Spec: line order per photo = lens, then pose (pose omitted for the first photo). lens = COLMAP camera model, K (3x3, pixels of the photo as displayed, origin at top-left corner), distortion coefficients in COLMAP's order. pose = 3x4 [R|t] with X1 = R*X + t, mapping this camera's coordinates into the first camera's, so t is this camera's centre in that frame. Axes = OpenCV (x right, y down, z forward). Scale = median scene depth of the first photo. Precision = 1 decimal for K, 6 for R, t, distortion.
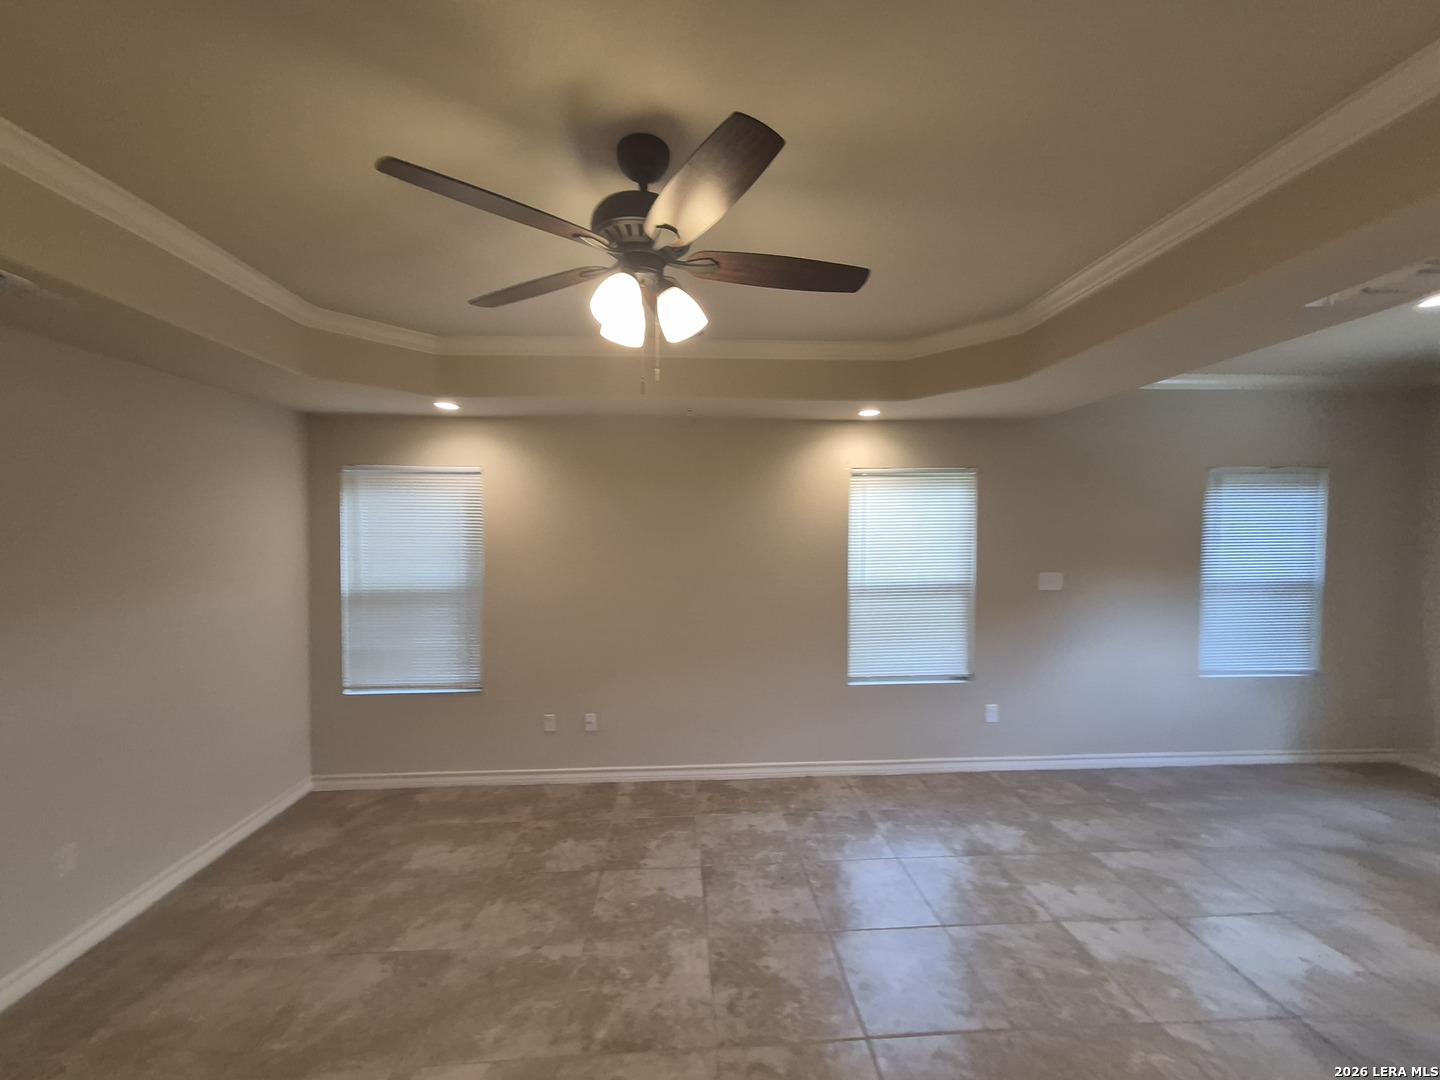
lens RADIAL K [[567.6, 0, 708.4], [0, 567.6, 543.7], [0, 0, 1]] dist [0.006038, 0.000902]
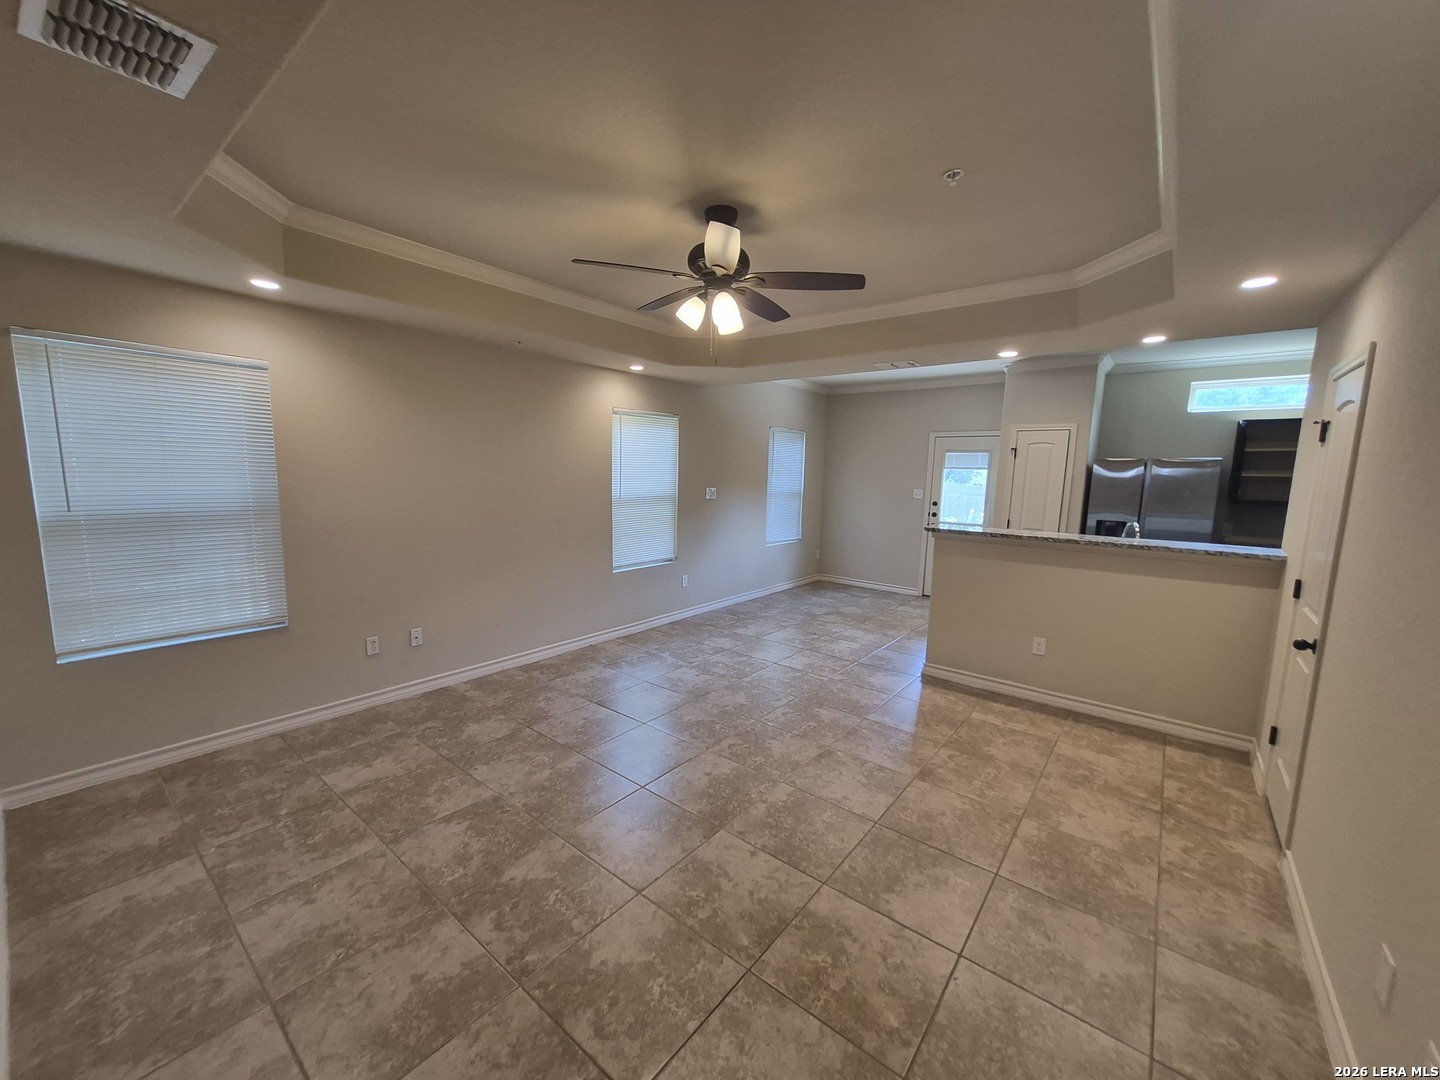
lens RADIAL K [[567.6, 0, 710.9], [0, 567.6, 546.0], [0, 0, 1]] dist [0.006038, 0.000902]
pose [[0.672365, -0.080809, 0.735796, -0.690991], [-0.008713, 0.993090, 0.117029, 0.033890], [-0.740169, -0.085097, 0.667015, -0.066940]]
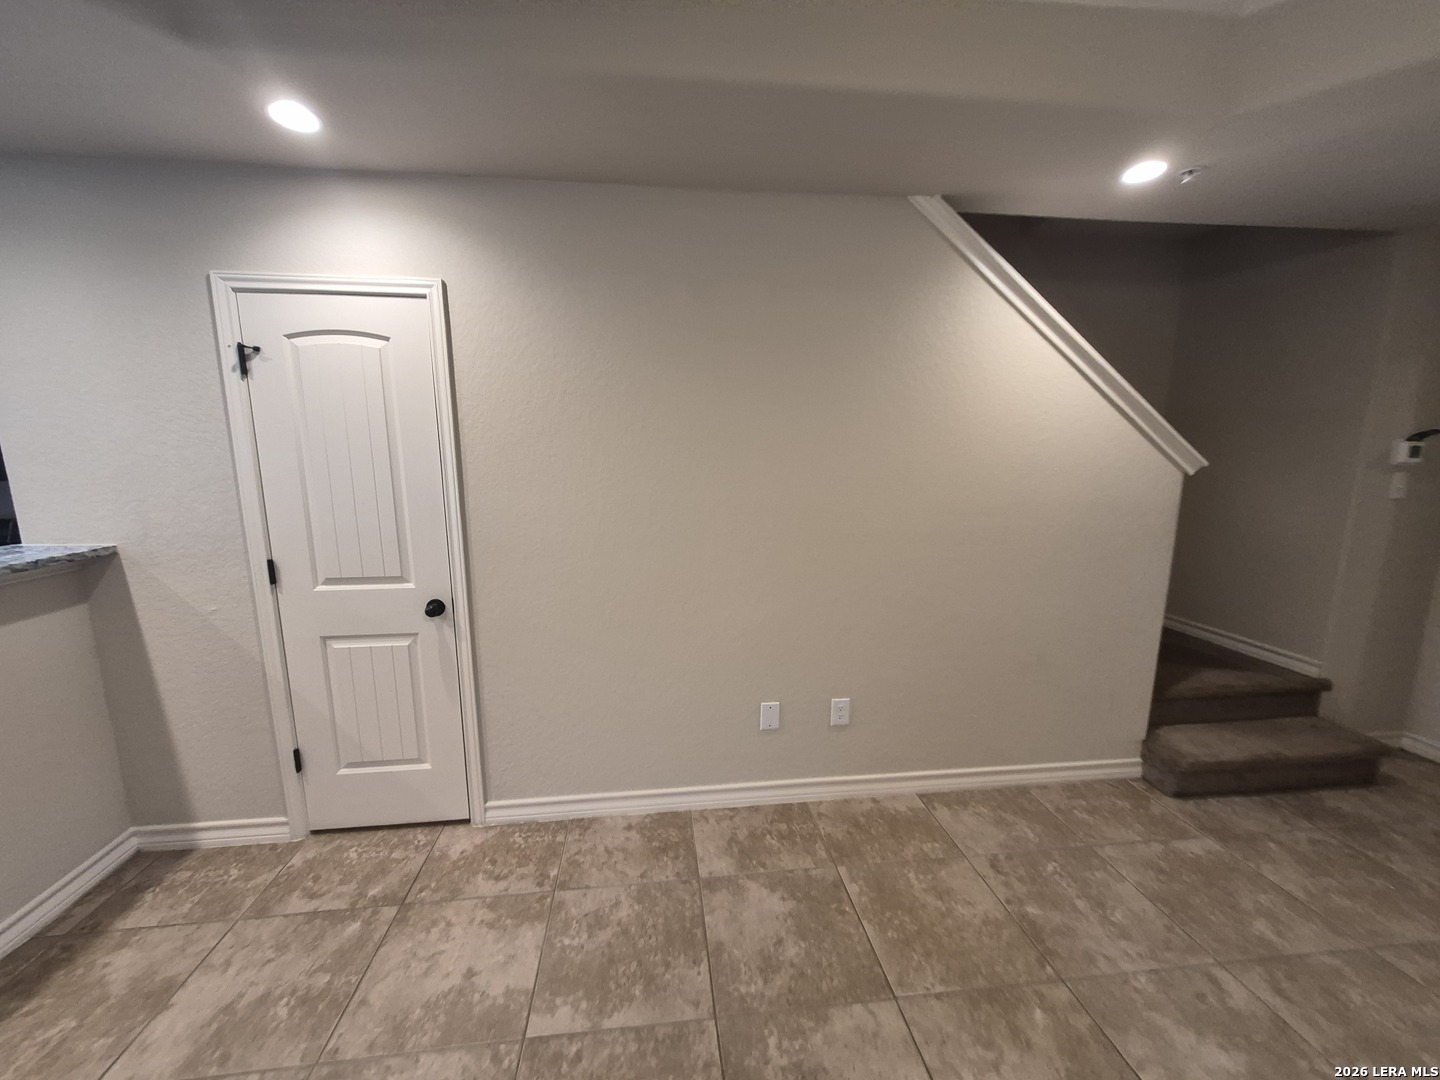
lens RADIAL K [[567.6, 0, 708.7], [0, 567.6, 540.5], [0, 0, 1]] dist [0.006038, 0.000902]
pose [[-0.998488, 0.014283, -0.053082, 0.053823], [0.004249, 0.982817, 0.184535, 0.039265], [0.054805, 0.184031, -0.981391, 0.495292]]
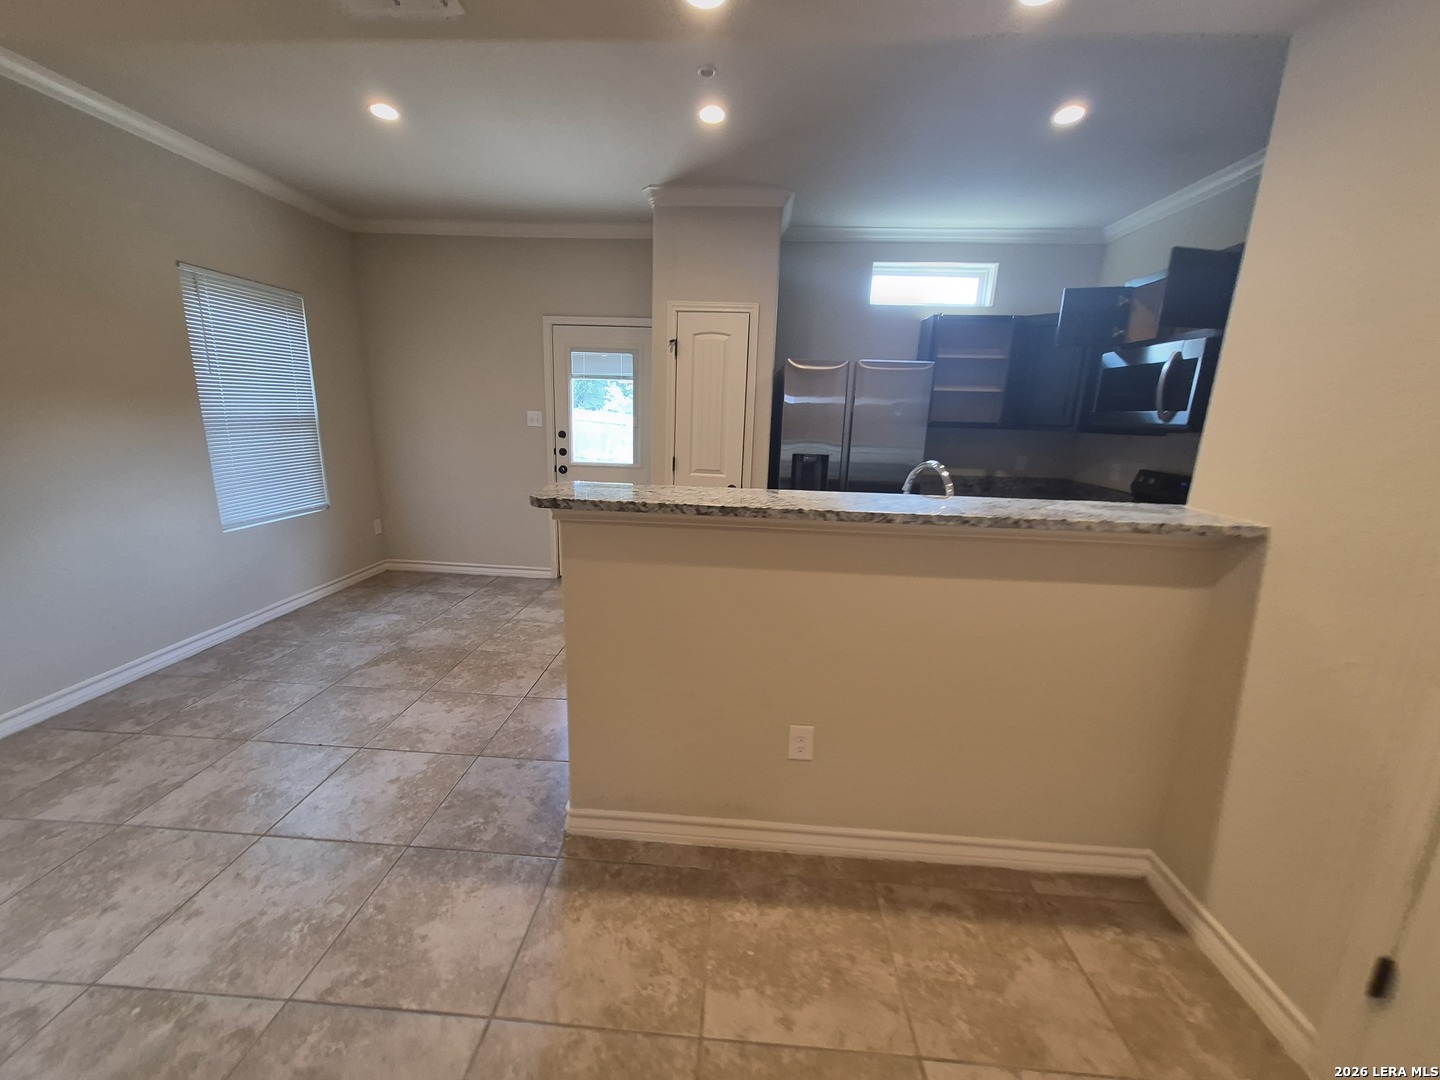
lens RADIAL K [[567.6, 0, 713.0], [0, 567.6, 542.3], [0, 0, 1]] dist [0.006038, 0.000902]
pose [[0.113923, -0.217931, 0.969292, 0.162516], [-0.008683, 0.975389, 0.220322, 0.069797], [-0.993452, -0.033517, 0.109227, 0.244358]]
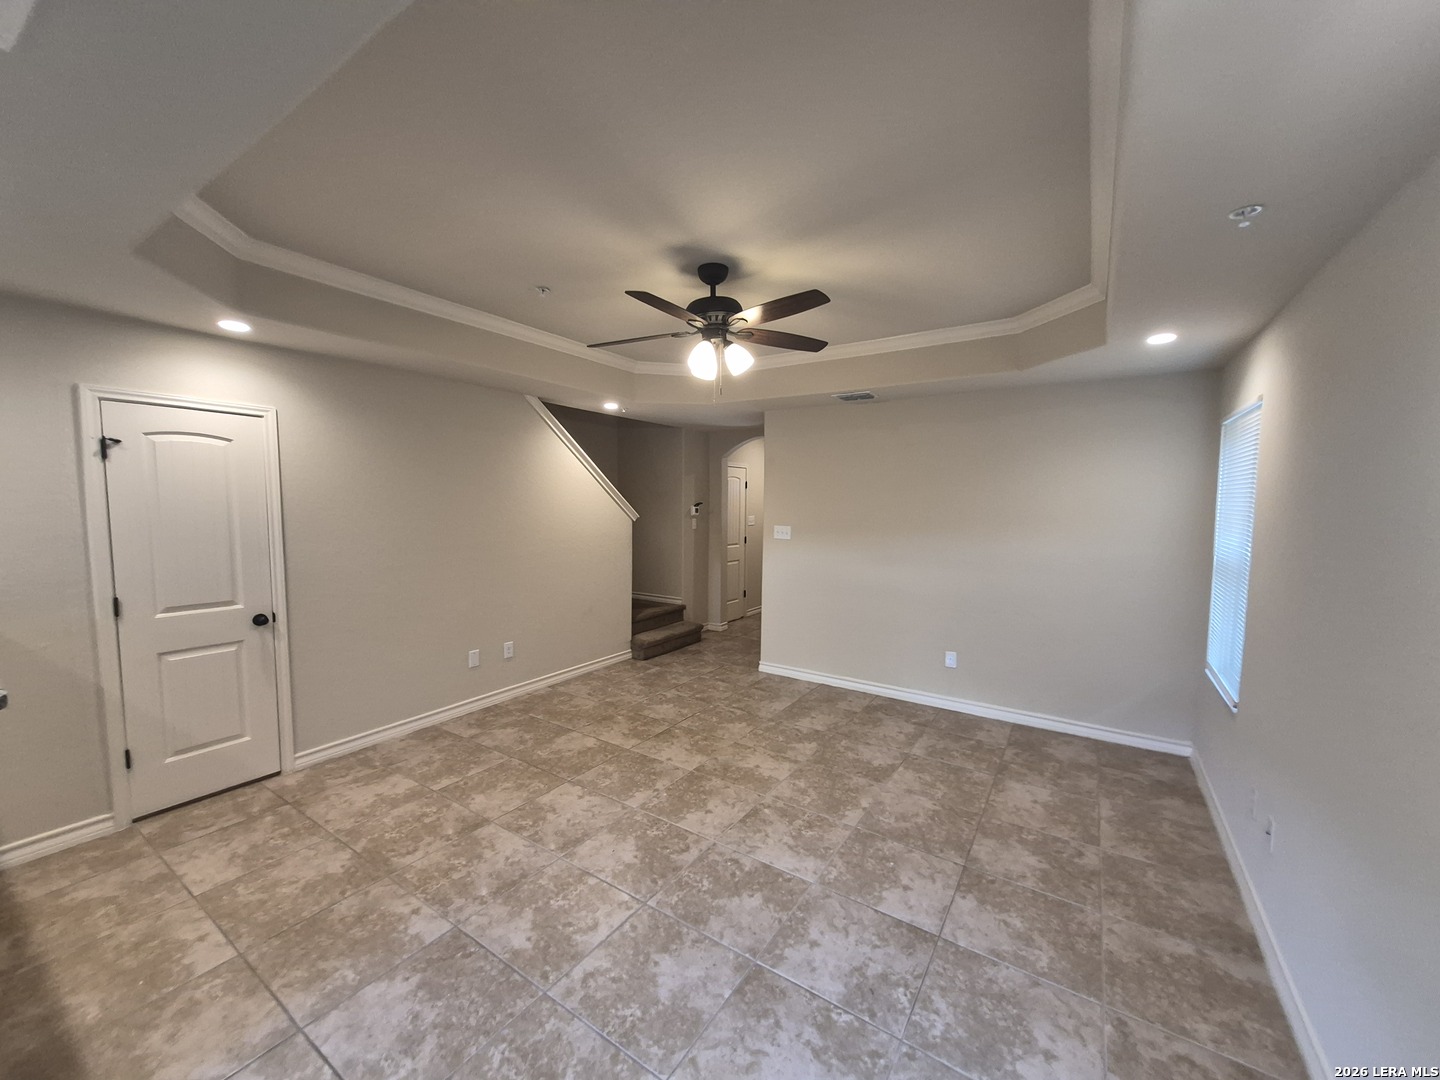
lens RADIAL K [[567.6, 0, 711.8], [0, 567.6, 542.4], [0, 0, 1]] dist [0.006038, 0.000902]
pose [[-0.601969, 0.055191, -0.796610, 0.643374], [-0.027472, 0.995587, 0.089737, -0.002626], [0.798047, 0.075903, -0.597796, 1.028250]]
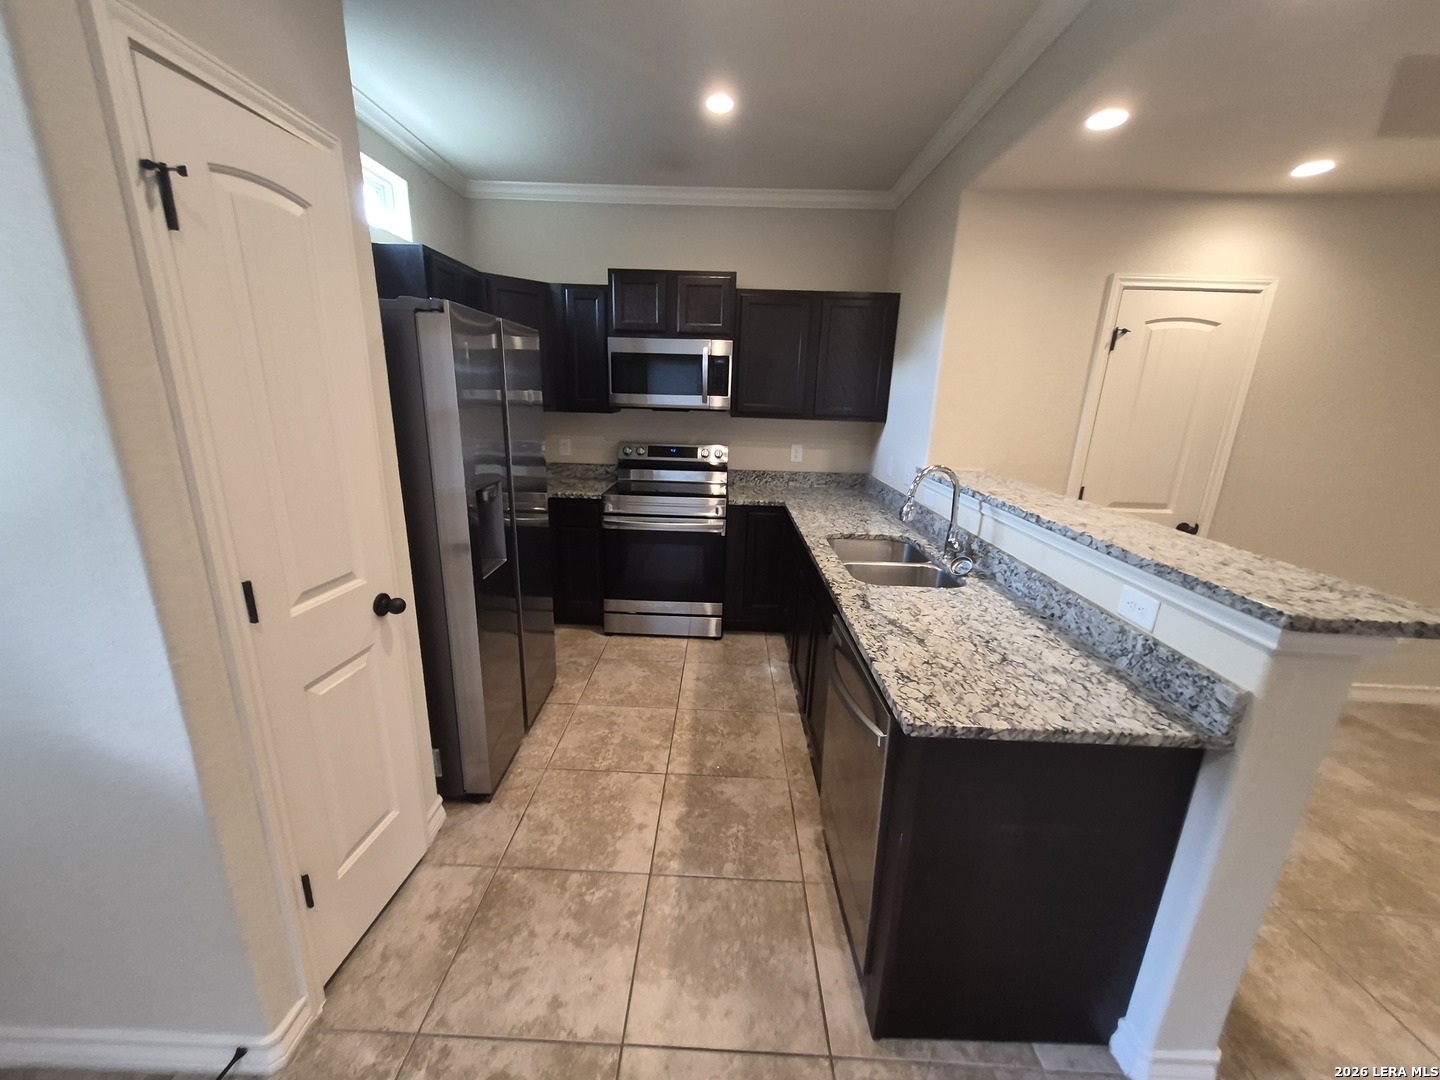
lens RADIAL K [[567.6, 0, 711.9], [0, 567.6, 548.1], [0, 0, 1]] dist [0.006038, 0.000902]
pose [[-0.995717, -0.049715, 0.077954, 1.007907], [-0.025010, 0.956528, 0.290565, 0.024237], [-0.089010, 0.287370, -0.953675, 0.768995]]
